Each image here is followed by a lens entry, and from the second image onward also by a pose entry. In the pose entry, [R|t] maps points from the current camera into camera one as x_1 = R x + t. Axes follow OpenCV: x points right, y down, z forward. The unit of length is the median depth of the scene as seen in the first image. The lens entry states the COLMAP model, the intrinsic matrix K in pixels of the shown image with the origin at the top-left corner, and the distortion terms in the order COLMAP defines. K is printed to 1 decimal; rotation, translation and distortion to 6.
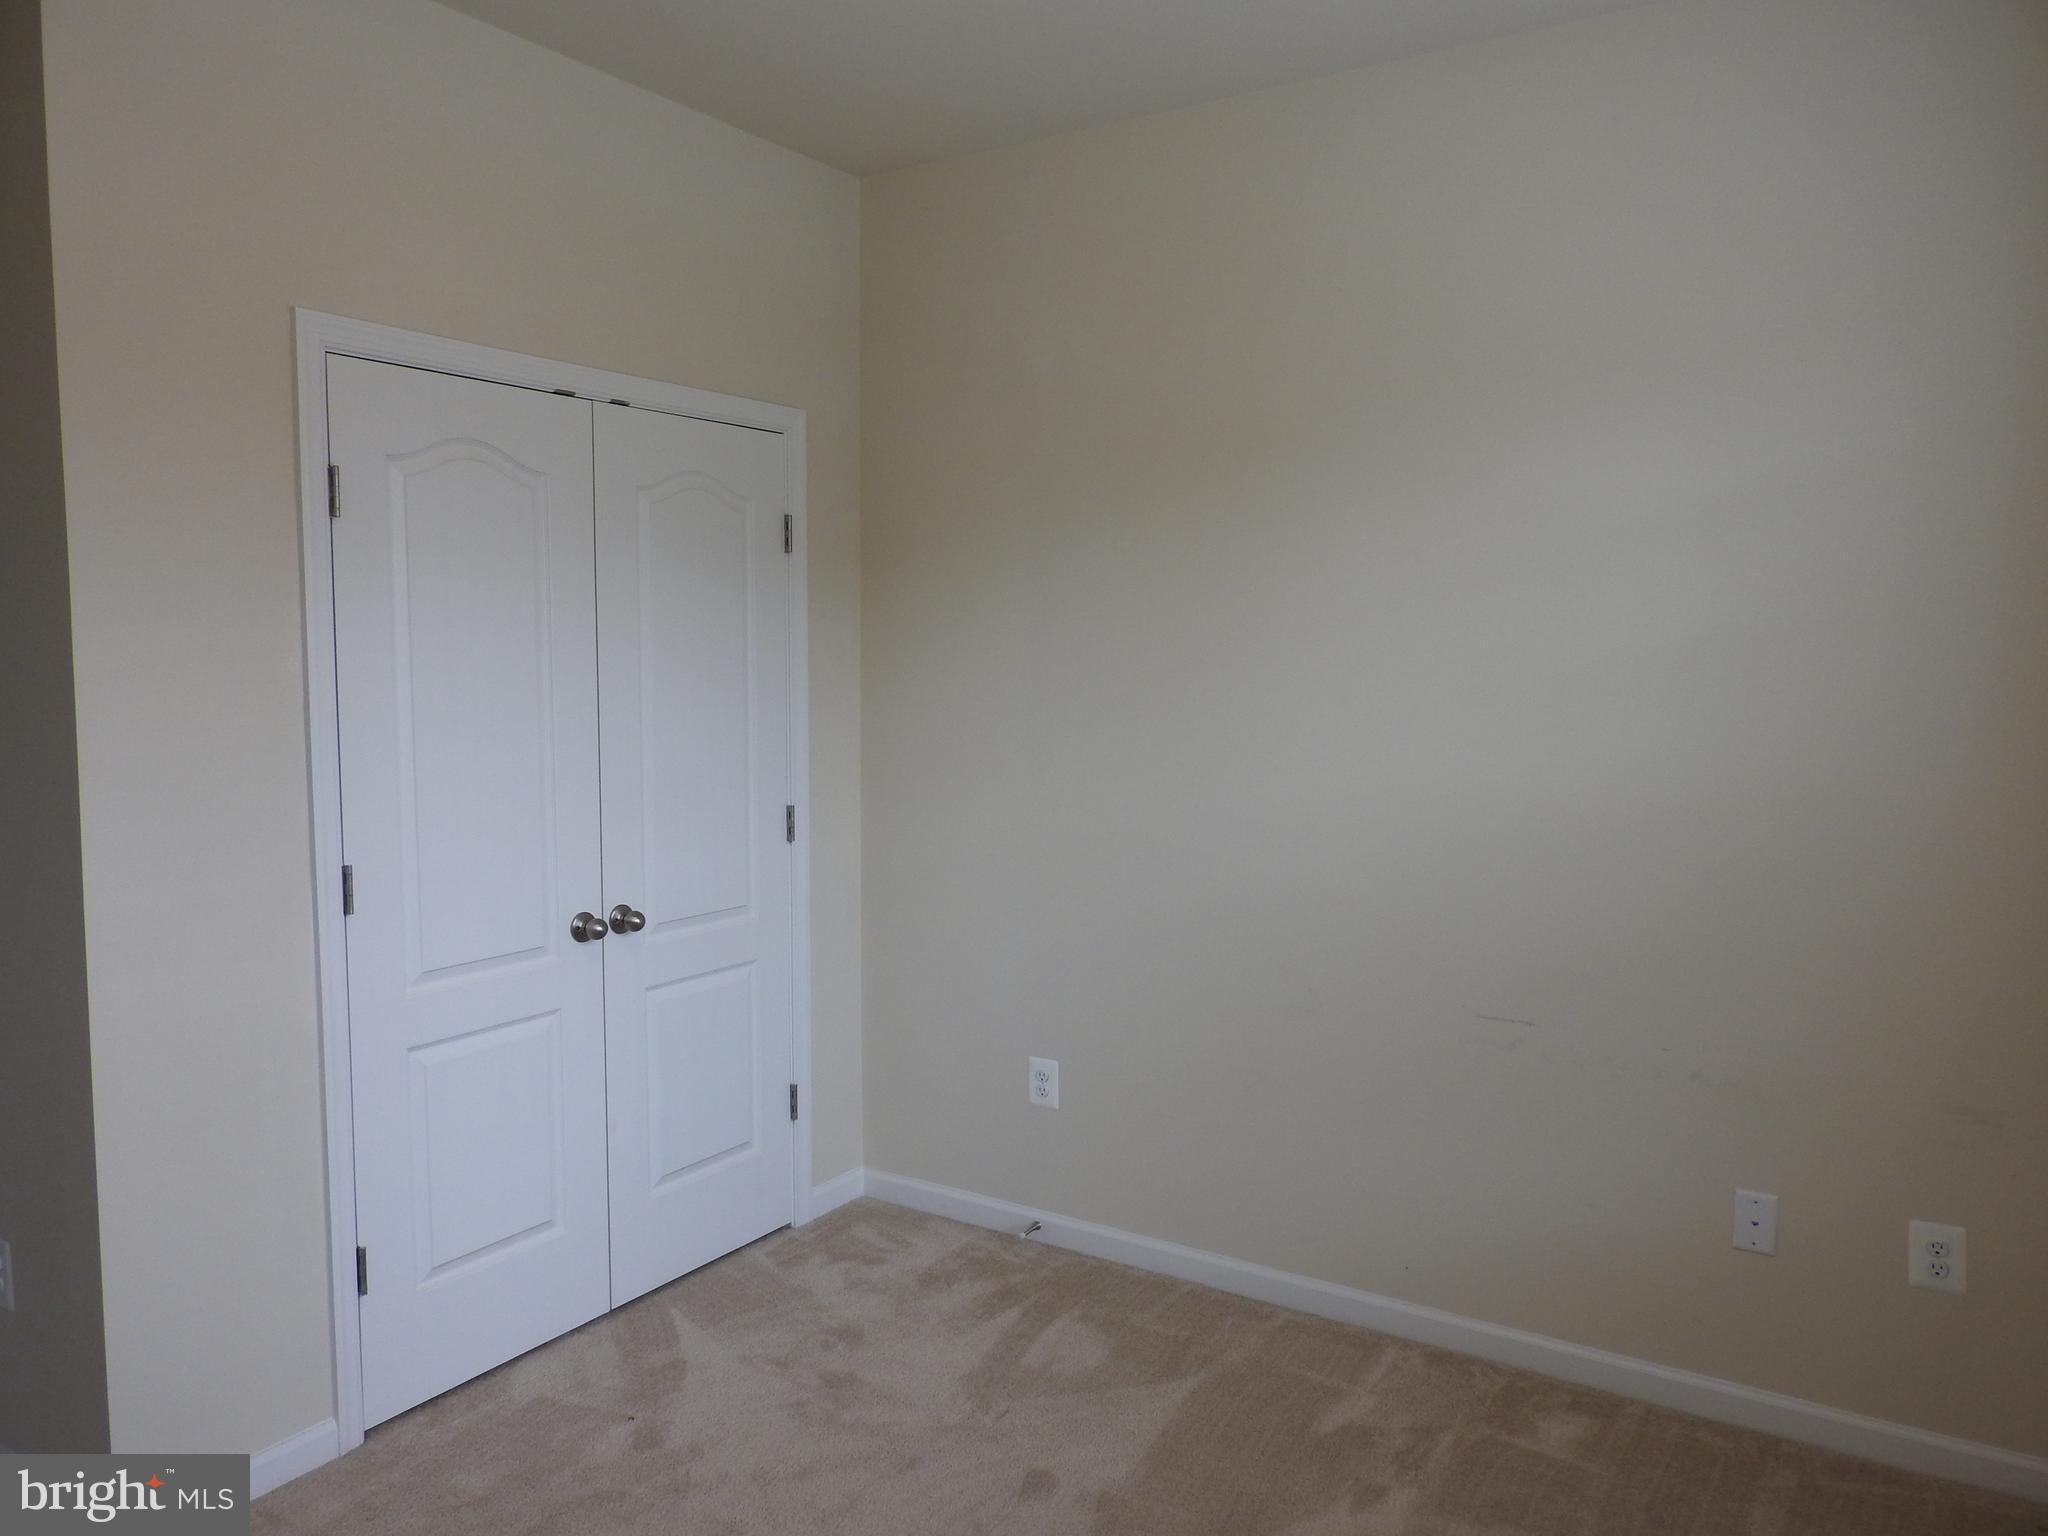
lens RADIAL K [[1461.2, 0, 1023.0], [0, 1461.2, 766.5], [0, 0, 1]] dist [0.000334, 0.003651]
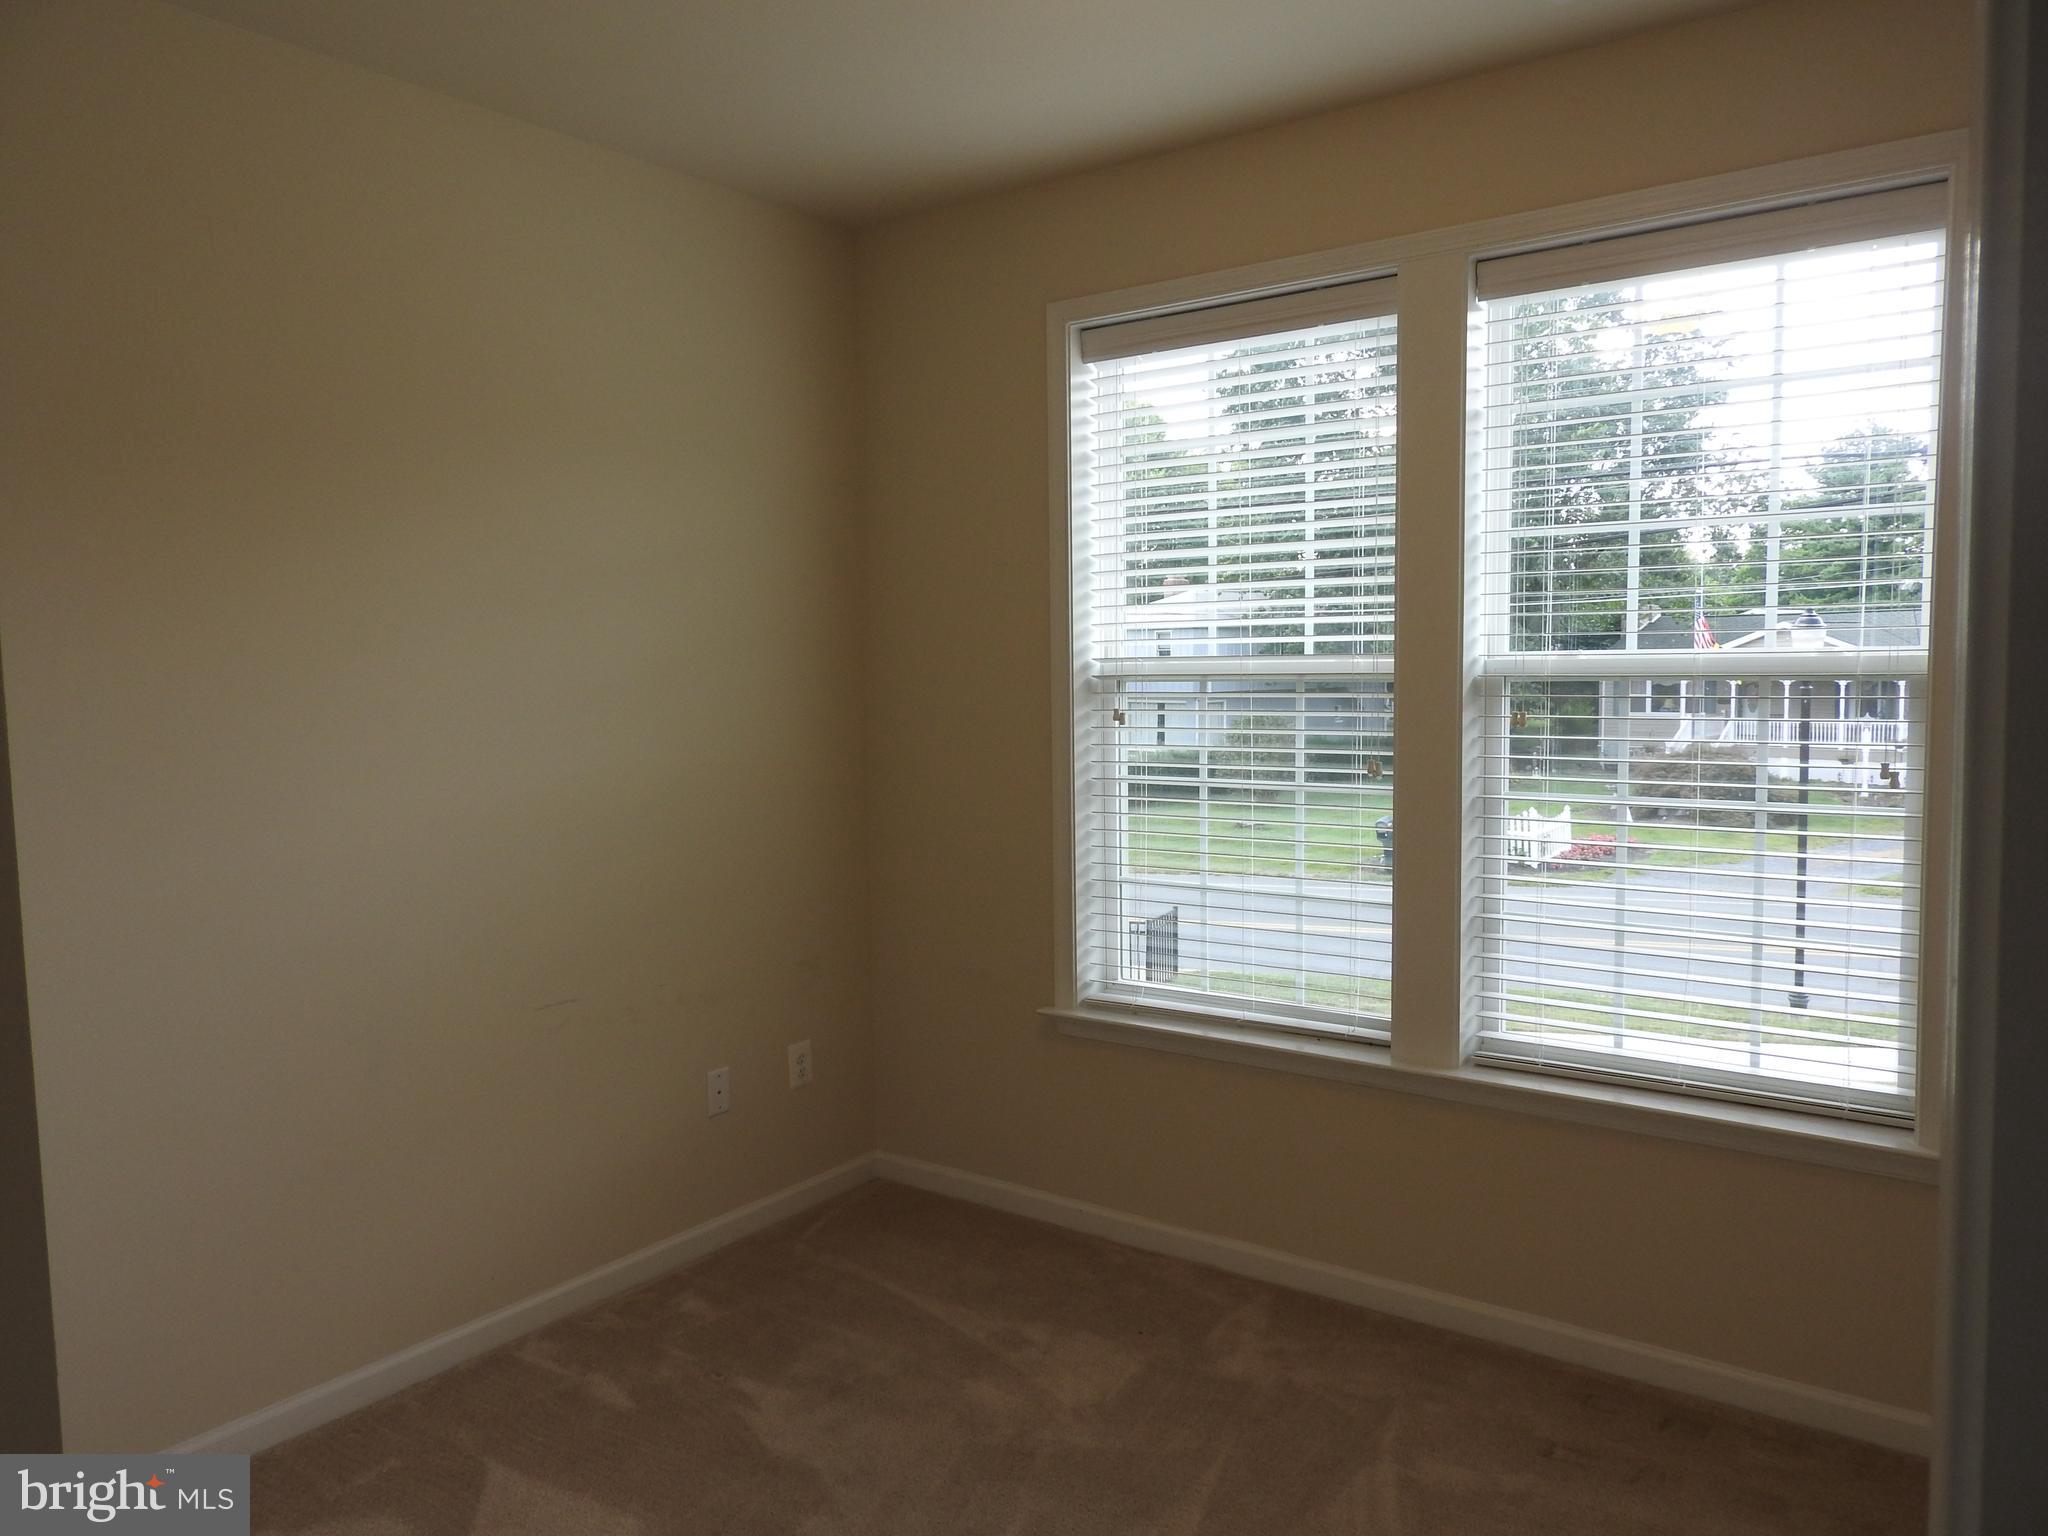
lens RADIAL K [[1461.2, 0, 1022.8], [0, 1461.2, 770.0], [0, 0, 1]] dist [0.000334, 0.003651]
pose [[0.043456, -0.065312, 0.996918, -0.806287], [0.100077, 0.993126, 0.060702, -0.034508], [-0.994030, 0.097131, 0.049694, 0.628759]]
